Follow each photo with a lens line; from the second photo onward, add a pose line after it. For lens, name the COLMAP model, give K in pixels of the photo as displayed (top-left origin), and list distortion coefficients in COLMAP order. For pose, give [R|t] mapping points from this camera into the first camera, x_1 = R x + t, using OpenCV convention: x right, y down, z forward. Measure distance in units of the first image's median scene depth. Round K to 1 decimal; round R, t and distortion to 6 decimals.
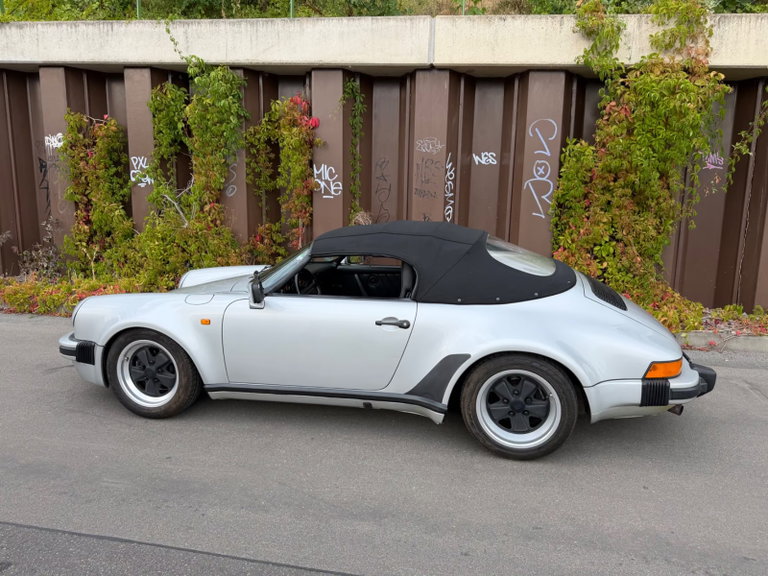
lens RADIAL K [[545.7, 0, 383.8], [0, 545.7, 294.7], [0, 0, 1]] dist [0.030894, -0.044846]
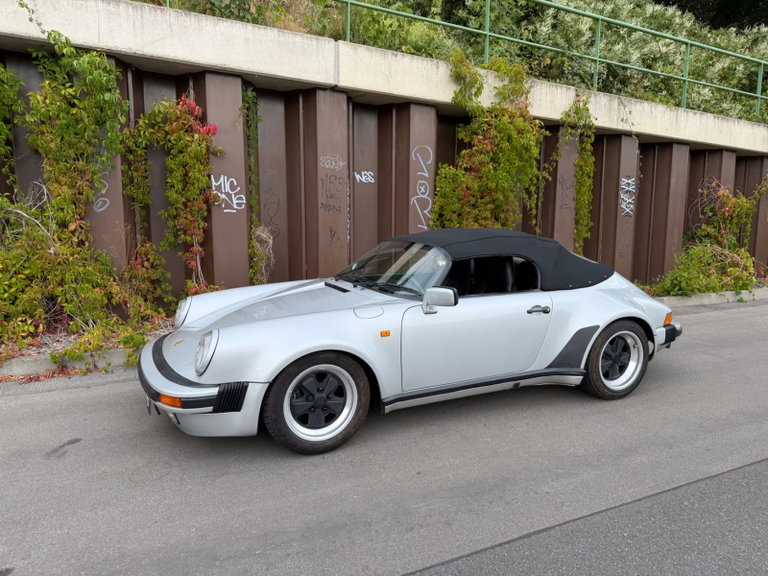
lens RADIAL K [[545.7, 0, 385.6], [0, 545.7, 300.0], [0, 0, 1]] dist [0.030894, -0.044846]
pose [[0.787614, -0.098534, 0.608240, -0.494011], [0.115676, 0.993225, 0.011112, -0.011159], [-0.605214, 0.061606, 0.793676, 0.126207]]
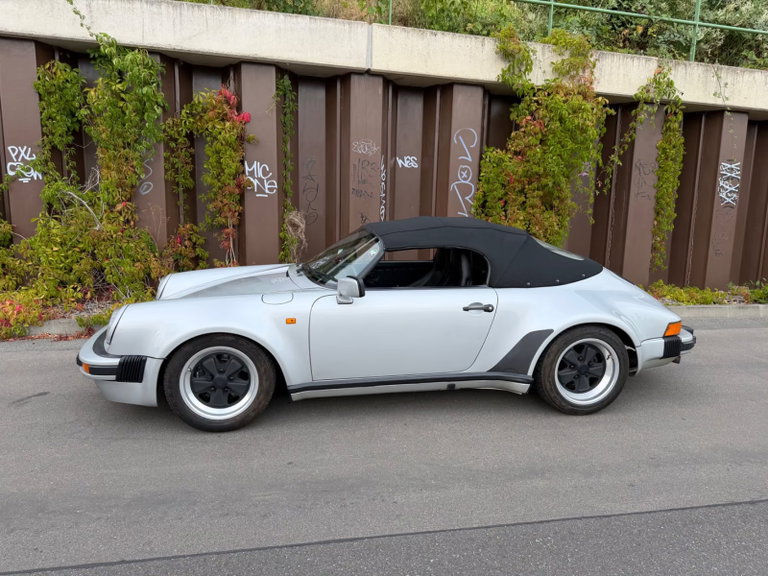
lens RADIAL K [[545.7, 0, 382.2], [0, 545.7, 298.1], [0, 0, 1]] dist [0.030894, -0.044846]
pose [[0.926144, -0.058441, 0.372616, -0.289744], [0.058766, 0.998217, 0.010494, 0.004832], [-0.372564, 0.012178, 0.927926, 0.026048]]
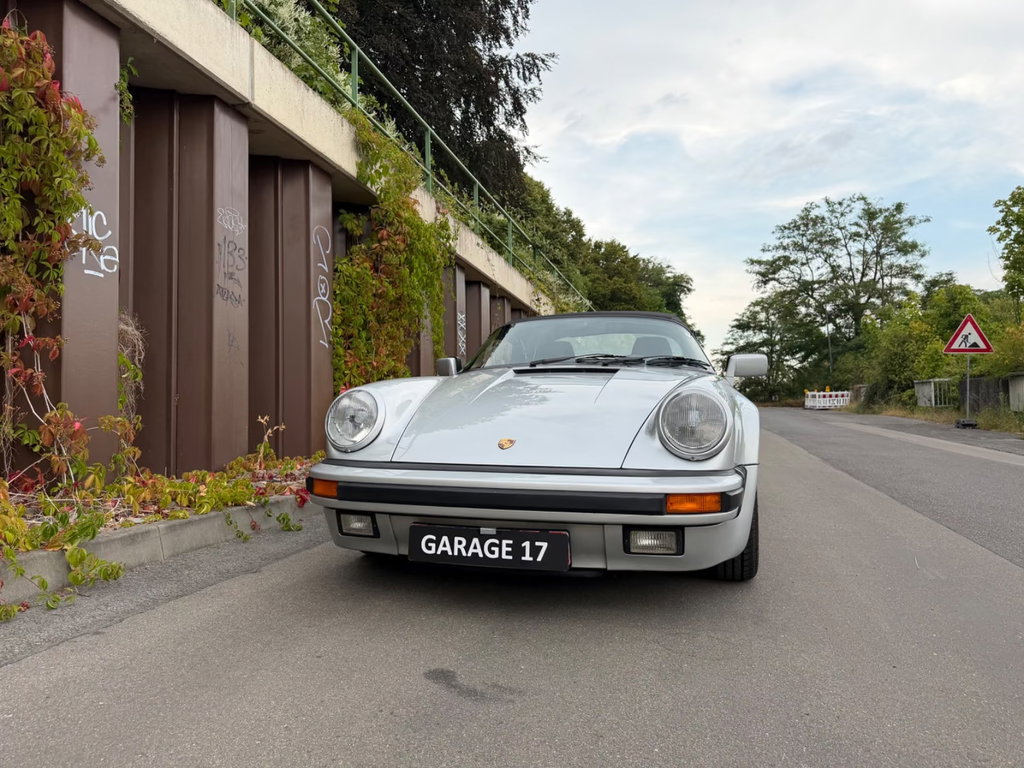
lens RADIAL K [[727.6, 0, 516.6], [0, 727.6, 372.8], [0, 0, 1]] dist [0.030894, -0.044846]
pose [[0.043519, 0.034284, 0.998464, -0.725039], [0.189788, 0.980928, -0.041954, -0.006325], [-0.980860, 0.191323, 0.036183, 0.682437]]
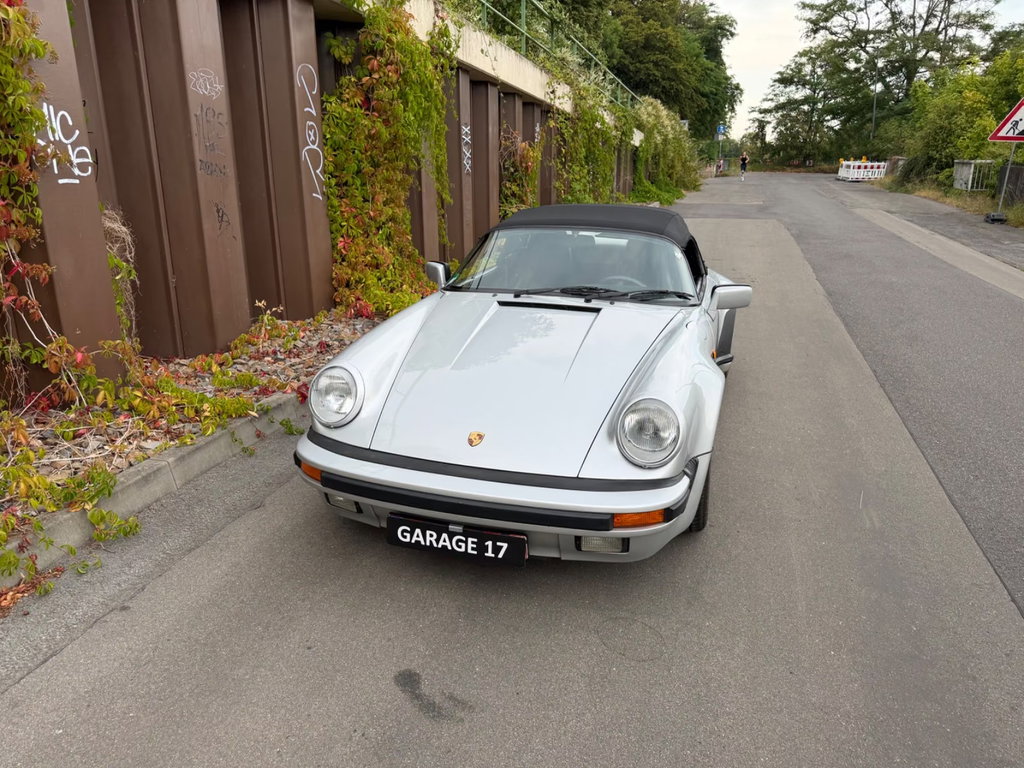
lens RADIAL K [[727.6, 0, 519.6], [0, 727.6, 378.2], [0, 0, 1]] dist [0.030894, -0.044846]
pose [[0.068140, -0.295091, 0.953036, -0.720215], [0.176630, 0.943735, 0.279583, -0.136349], [-0.981916, 0.149283, 0.116428, 0.628556]]
